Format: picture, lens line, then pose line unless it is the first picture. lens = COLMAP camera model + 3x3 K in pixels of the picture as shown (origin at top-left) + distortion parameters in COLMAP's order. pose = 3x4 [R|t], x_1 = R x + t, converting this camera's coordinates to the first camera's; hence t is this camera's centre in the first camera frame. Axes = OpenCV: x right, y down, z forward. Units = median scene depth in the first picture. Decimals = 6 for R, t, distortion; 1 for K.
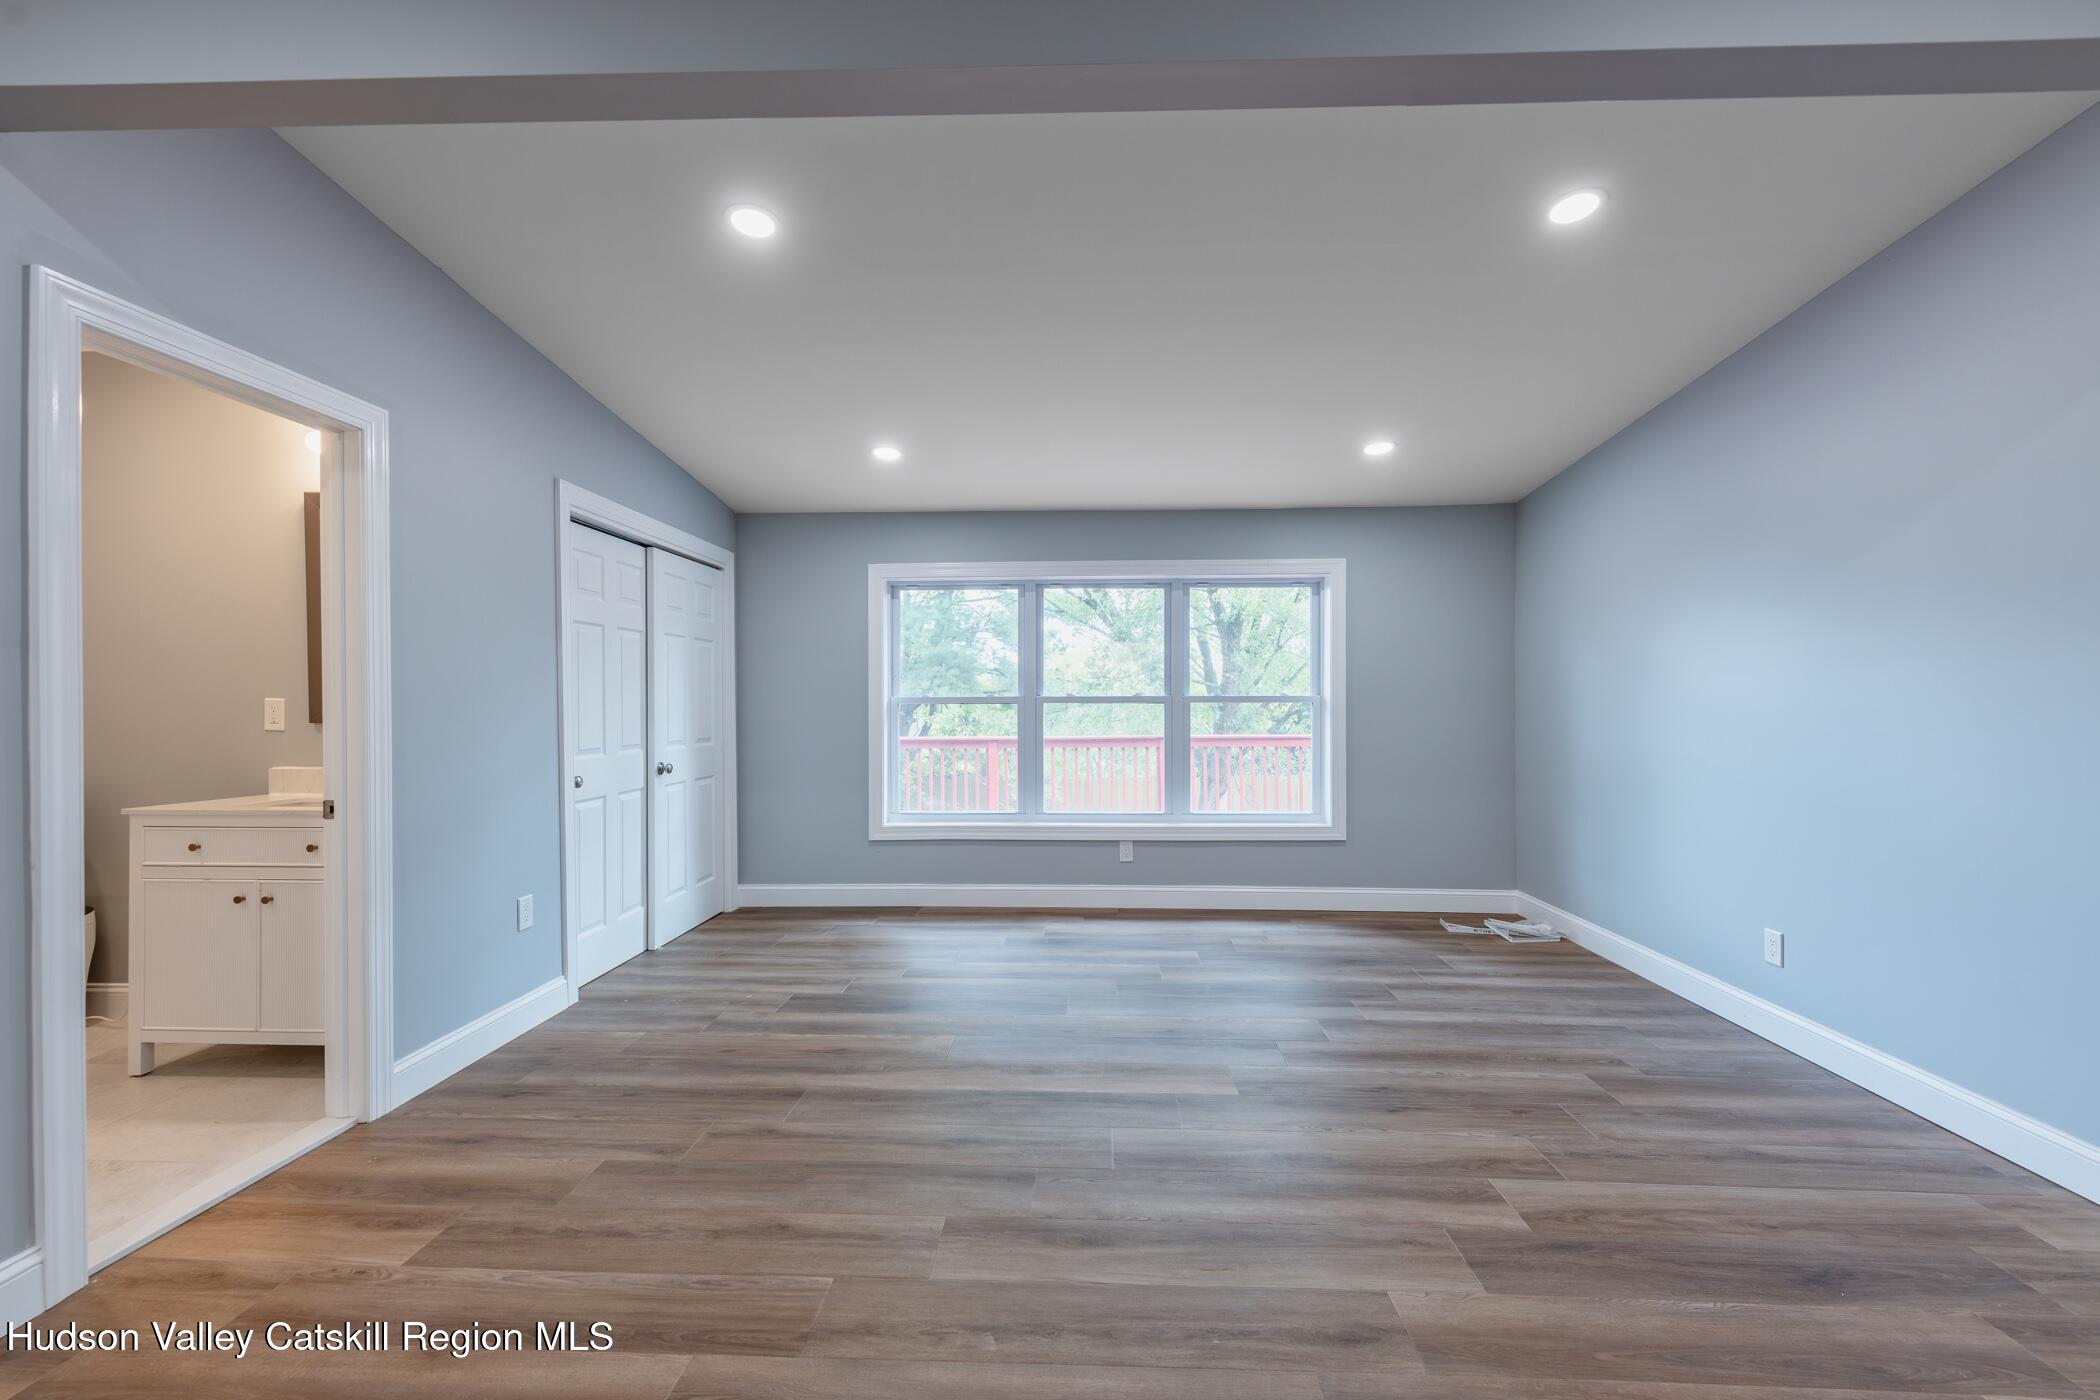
lens RADIAL K [[865.3, 0, 1058.0], [0, 865.3, 708.5], [0, 0, 1]] dist [0.005816, -0.001299]
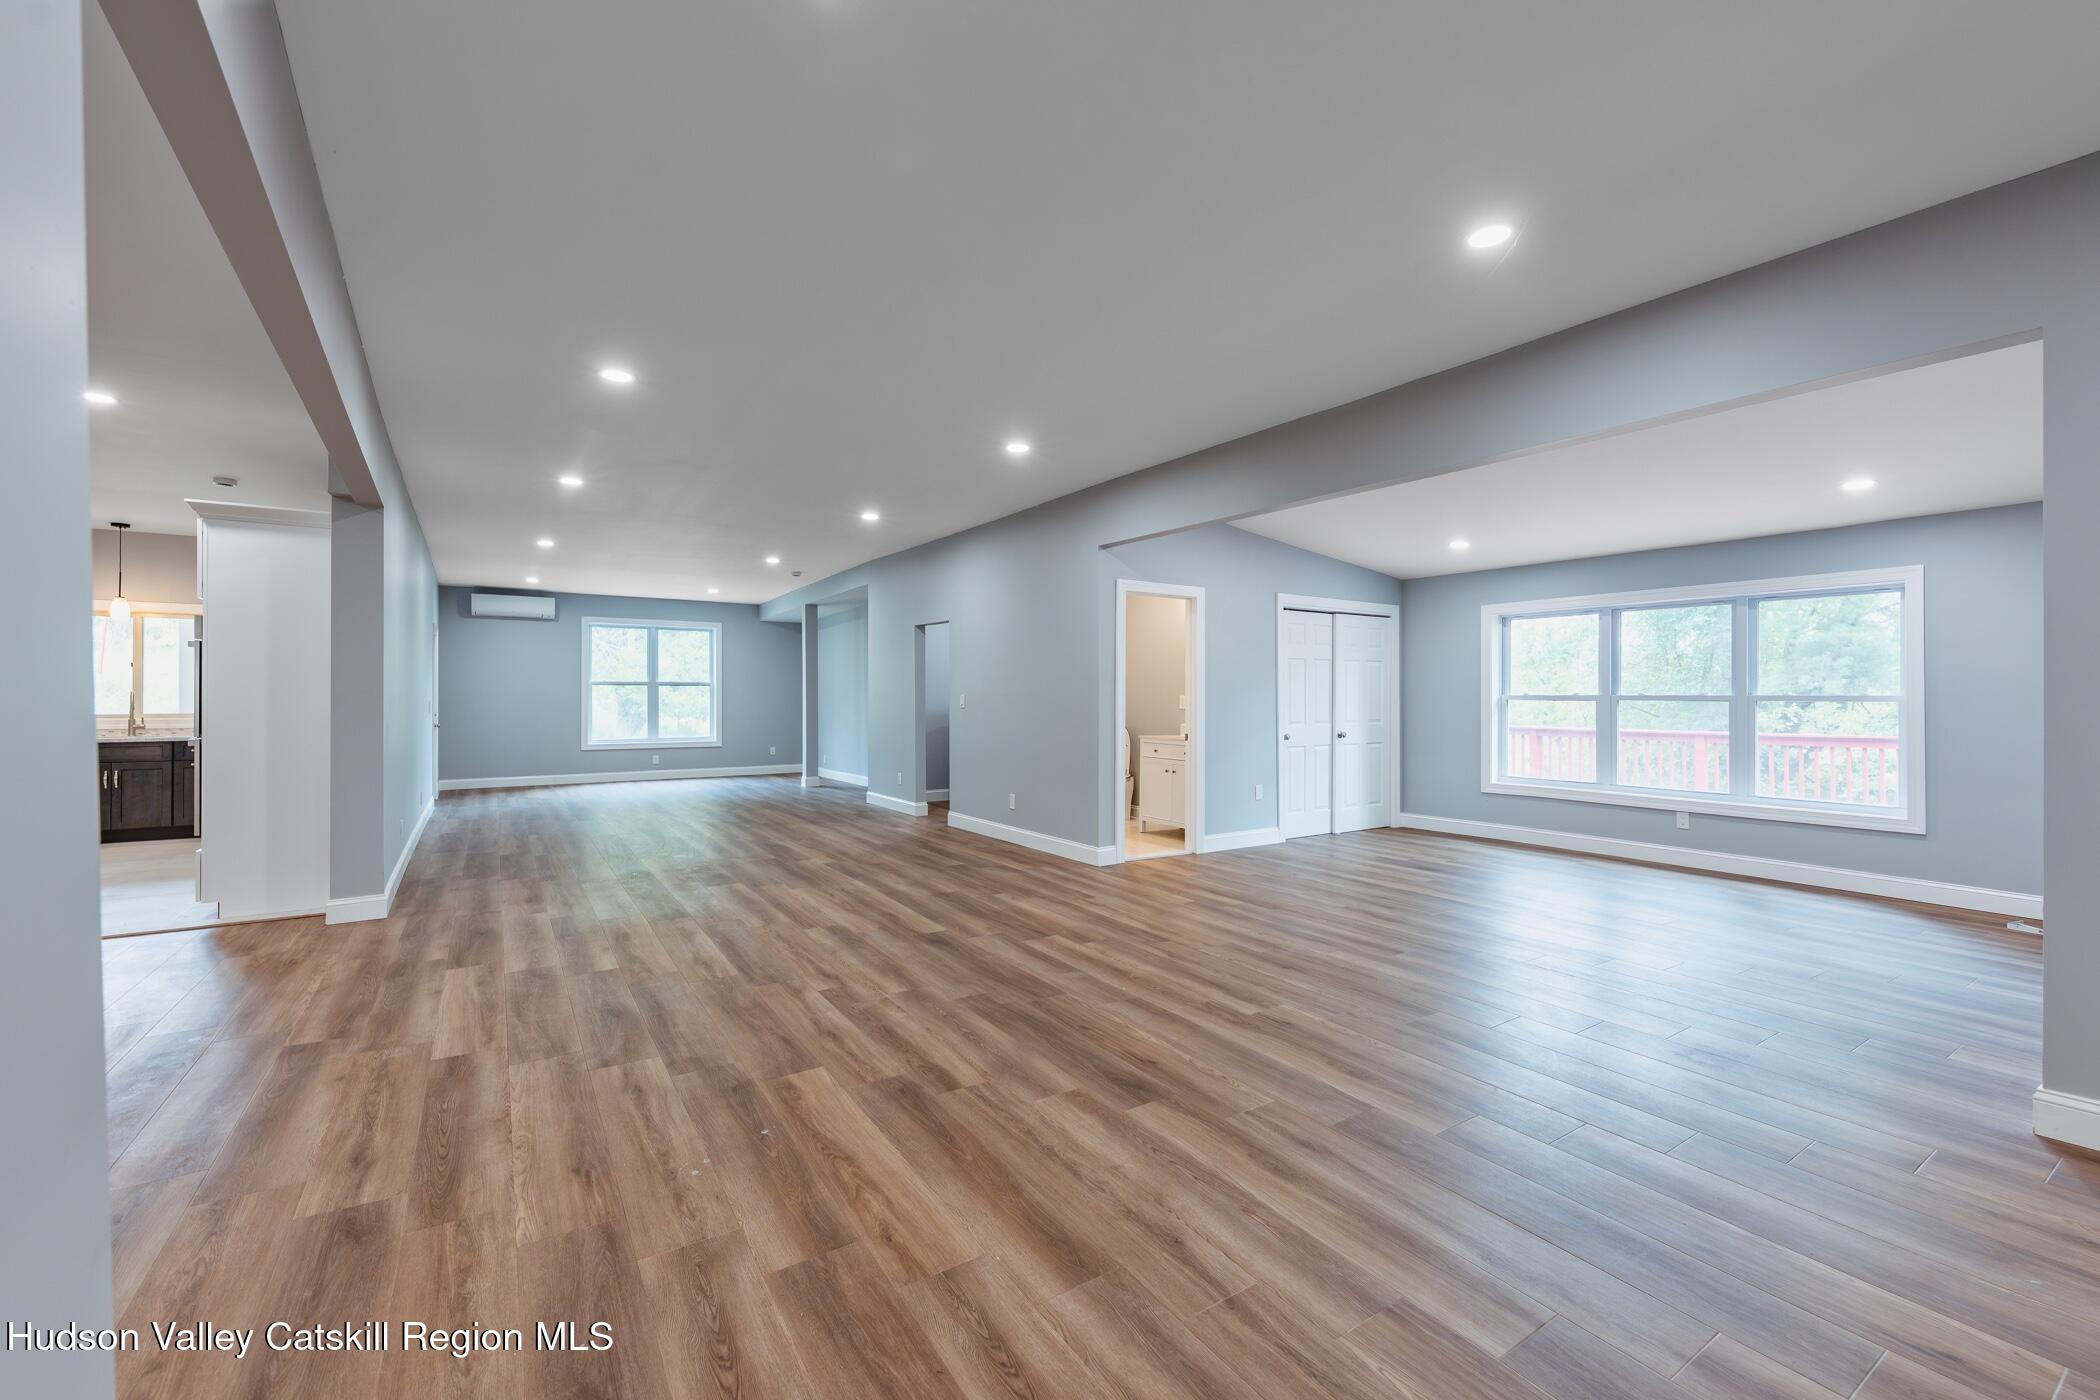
lens RADIAL K [[865.3, 0, 1057.6], [0, 865.3, 696.4], [0, 0, 1]] dist [0.005816, -0.001299]
pose [[0.589354, 0.004402, -0.807863, 0.555932], [-0.010559, 0.999942, -0.002255, -0.000398], [0.807806, 0.009860, 0.589366, -0.462574]]
